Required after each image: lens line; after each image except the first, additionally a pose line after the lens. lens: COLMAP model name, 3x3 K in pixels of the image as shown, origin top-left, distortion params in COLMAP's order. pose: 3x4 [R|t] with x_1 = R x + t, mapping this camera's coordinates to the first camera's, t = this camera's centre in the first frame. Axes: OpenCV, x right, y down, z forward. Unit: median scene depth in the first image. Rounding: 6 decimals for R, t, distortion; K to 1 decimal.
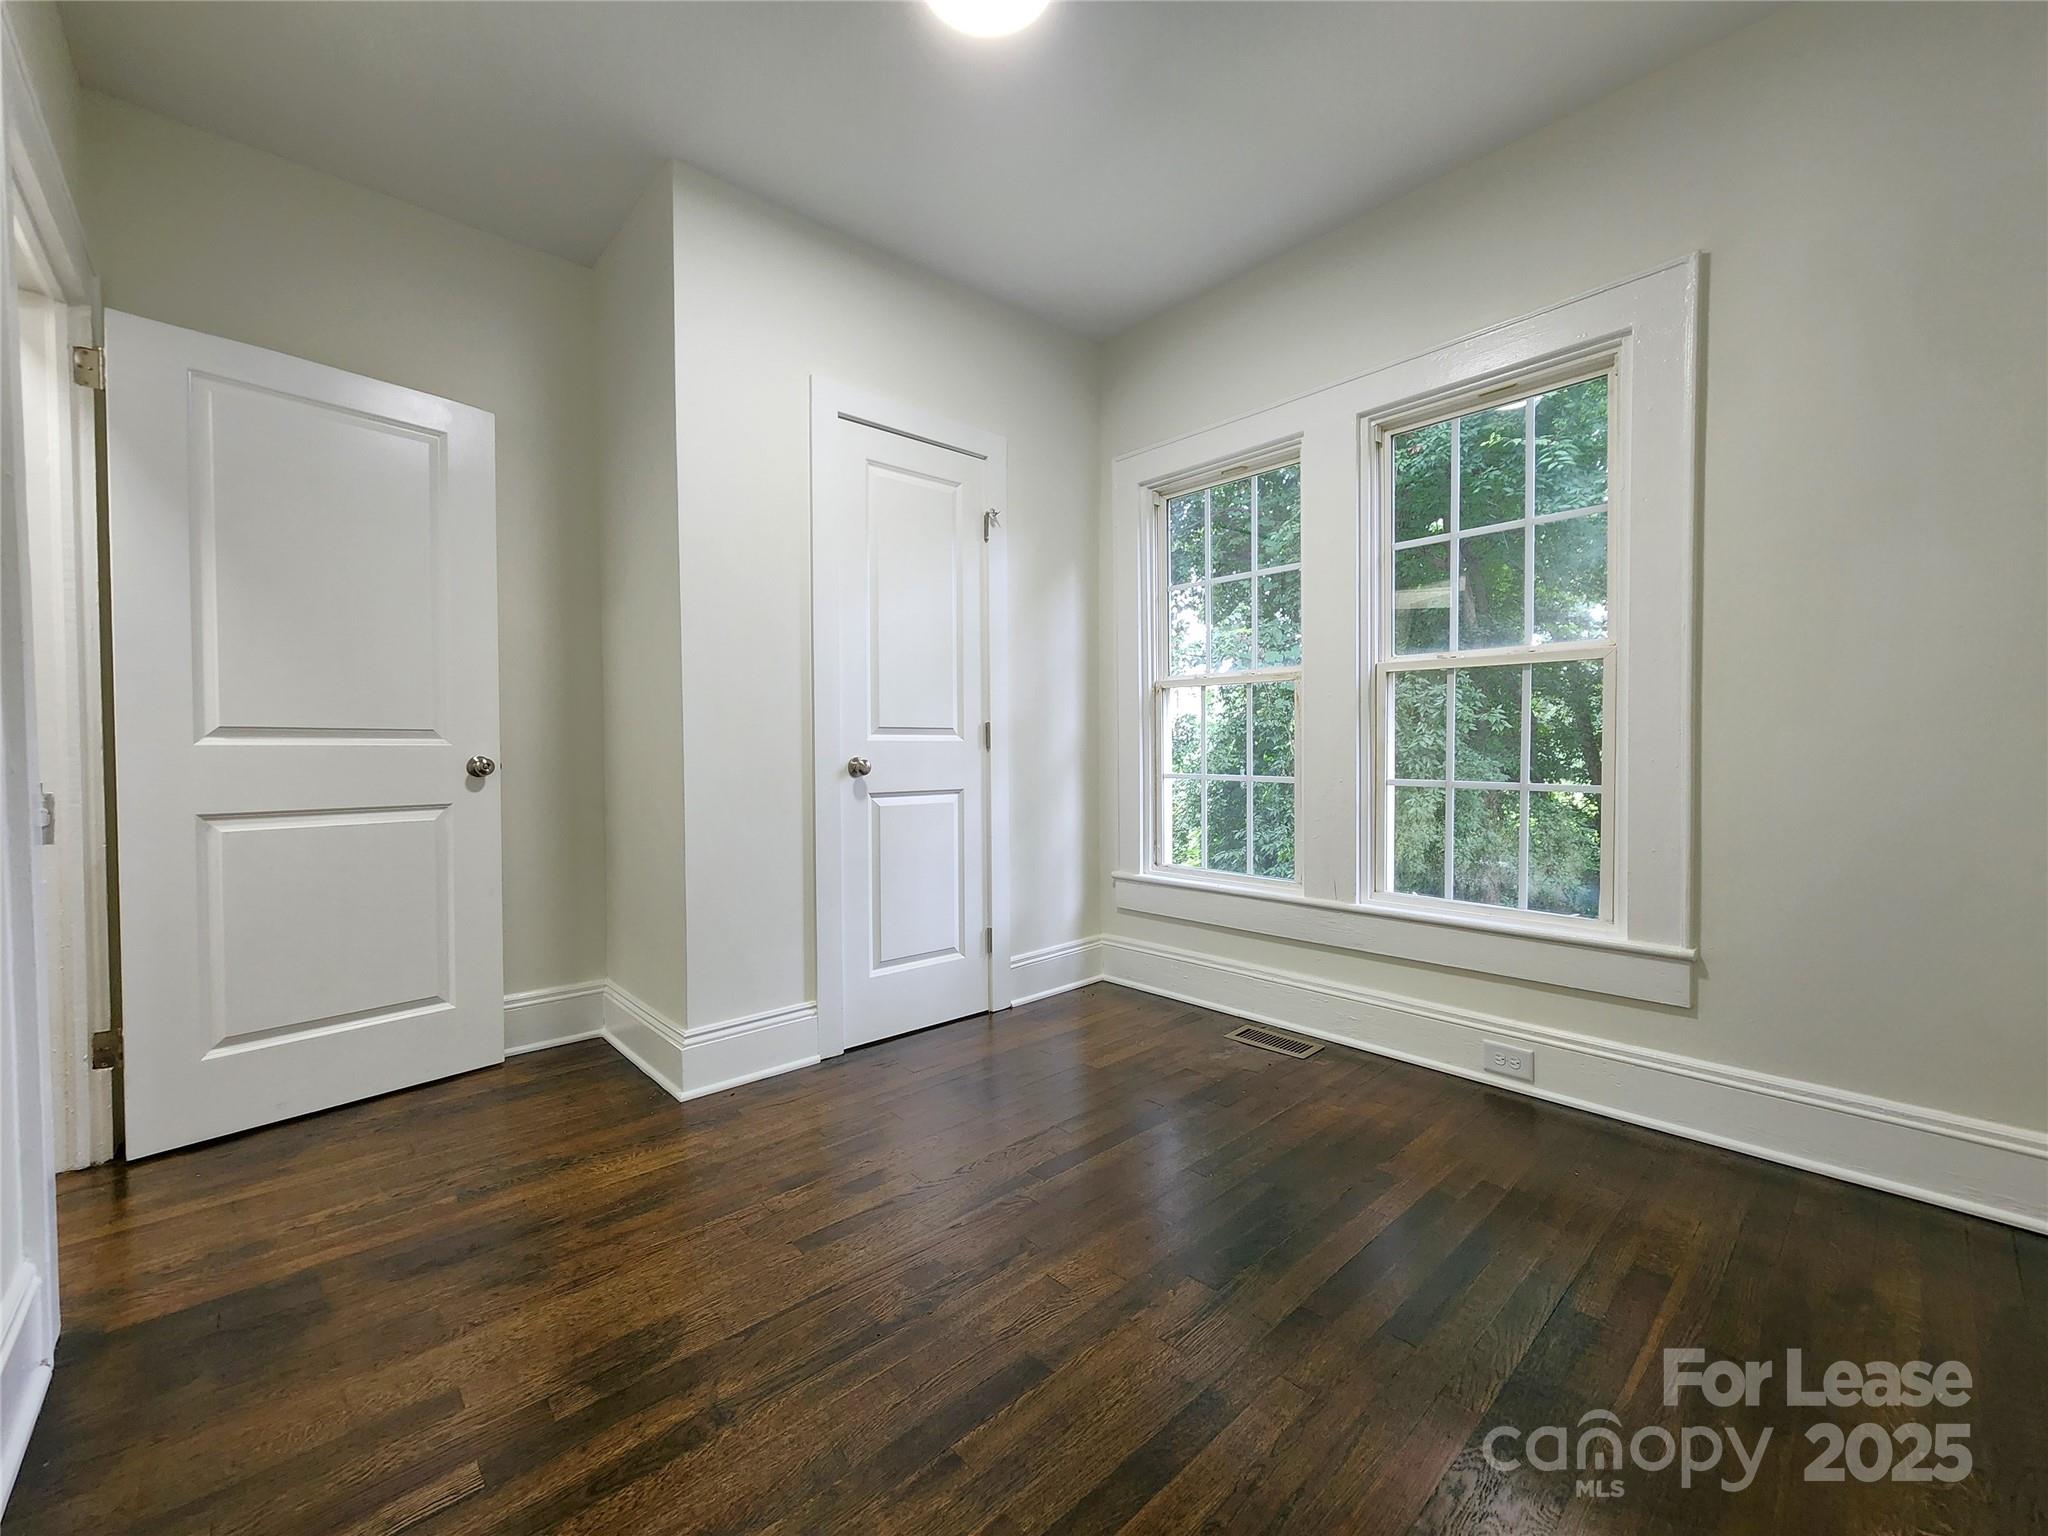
lens RADIAL K [[837.6, 0, 1024.0], [0, 837.6, 768.0], [0, 0, 1]] dist [0.001308, 0.000172]
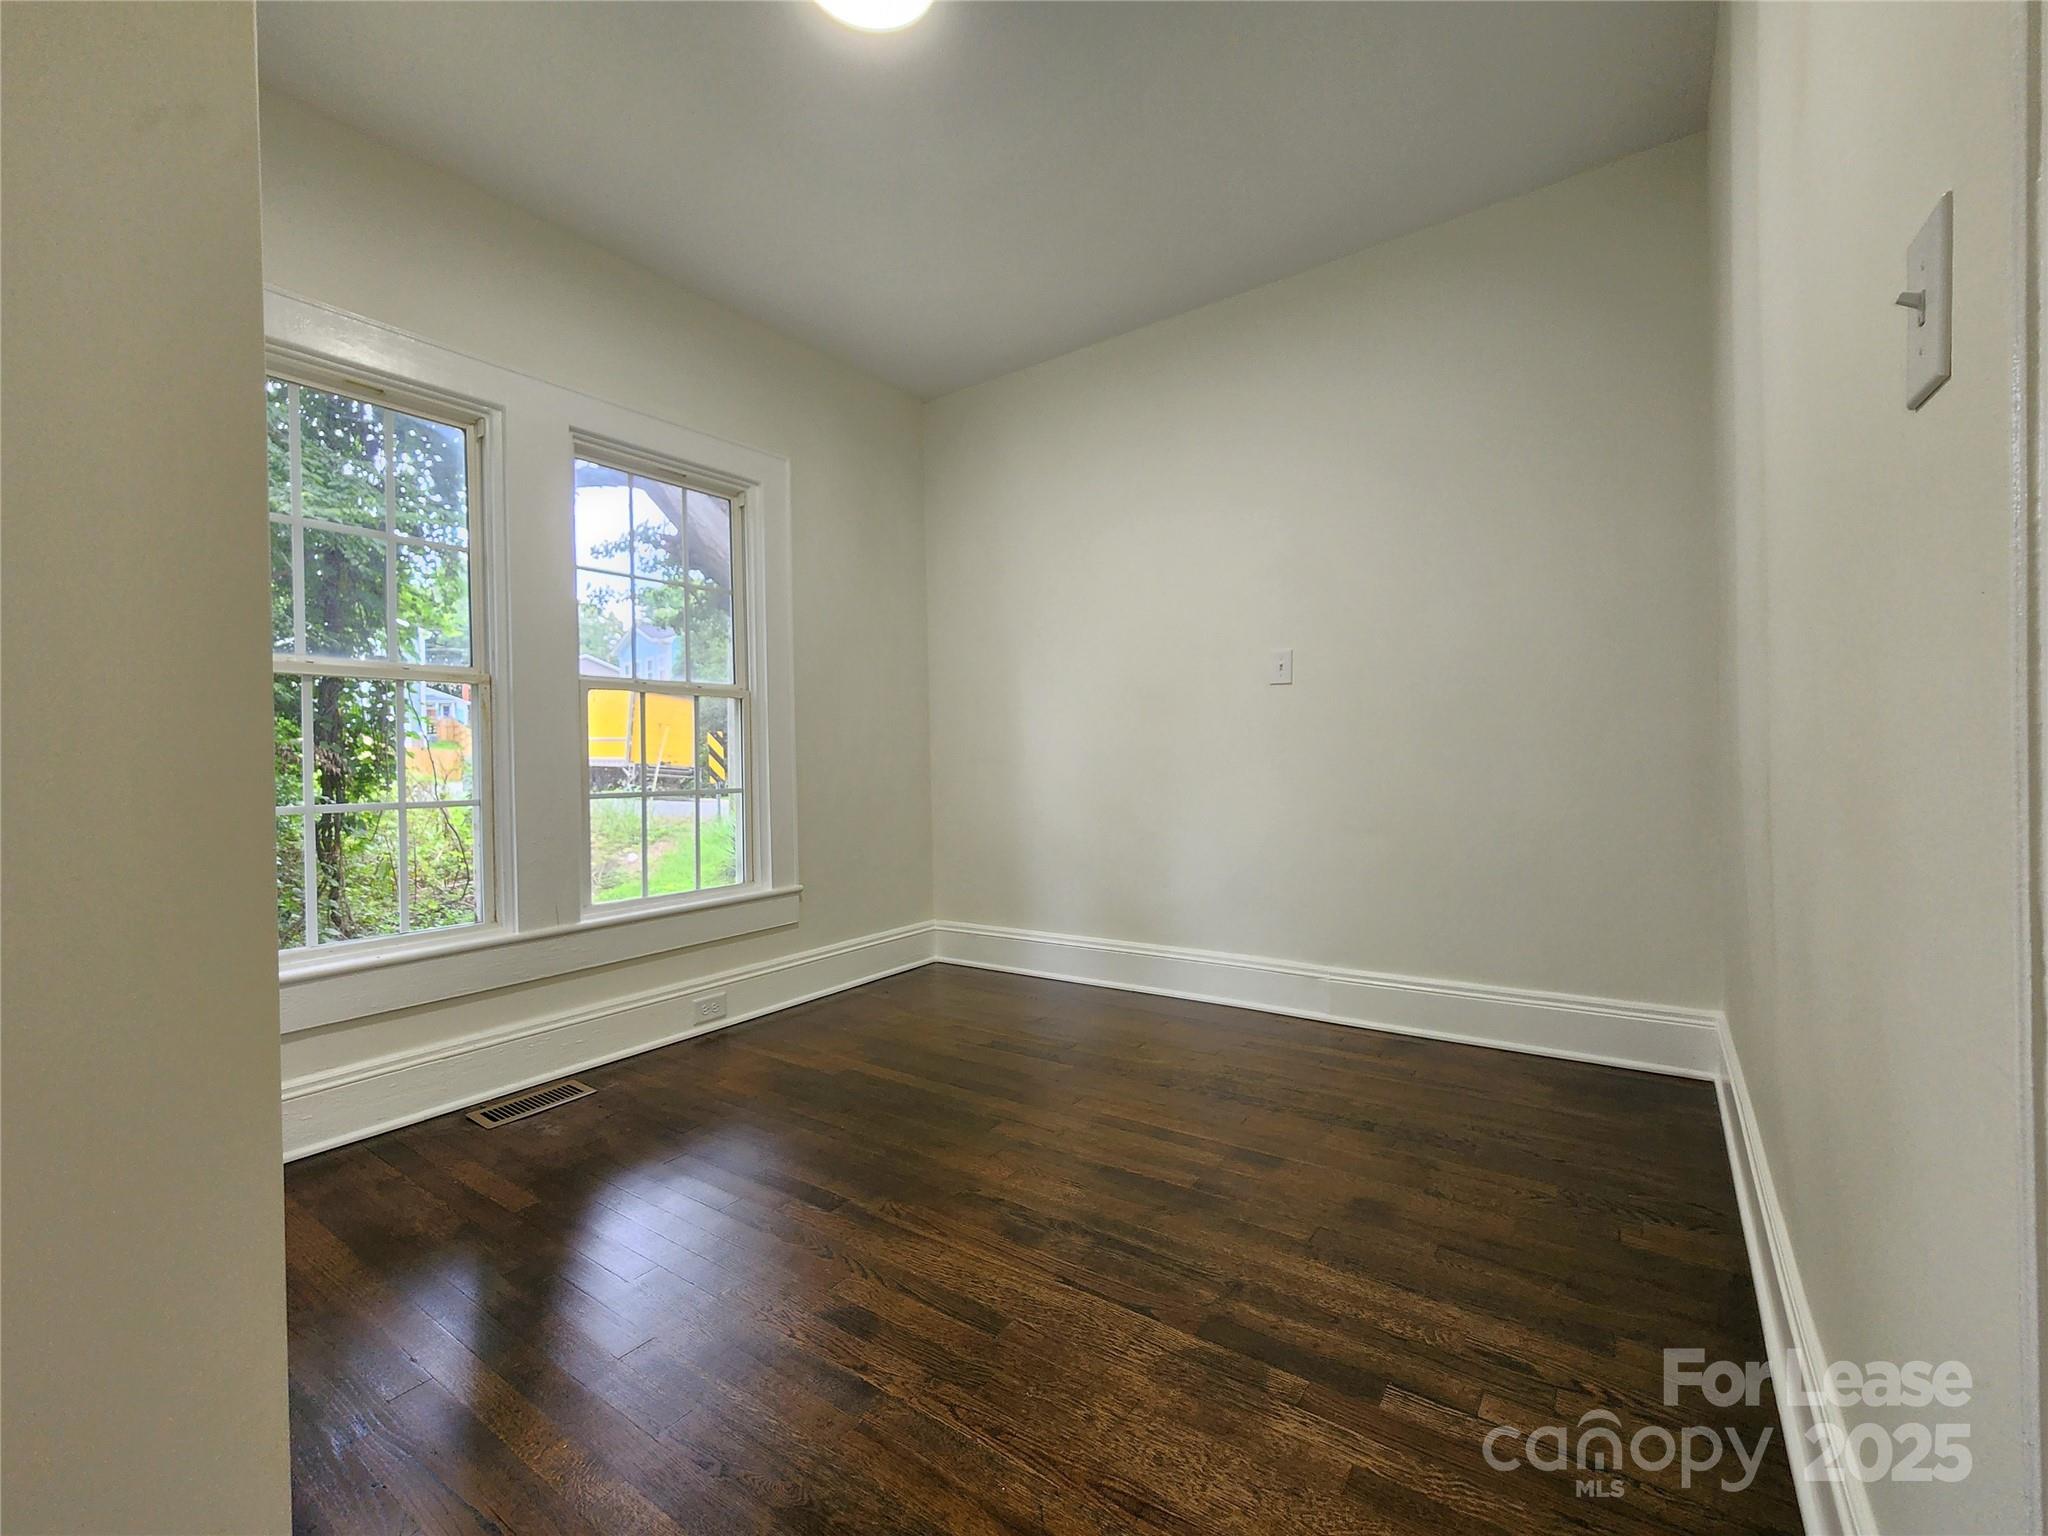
lens RADIAL K [[835.1, 0, 1027.3], [0, 835.1, 764.4], [0, 0, 1]] dist [0.002250, -0.000082]
pose [[-0.203497, 0.004786, 0.979064, -0.857613], [0.048819, 0.998794, 0.005264, -0.004564], [-0.977858, 0.048869, -0.203485, 0.863505]]
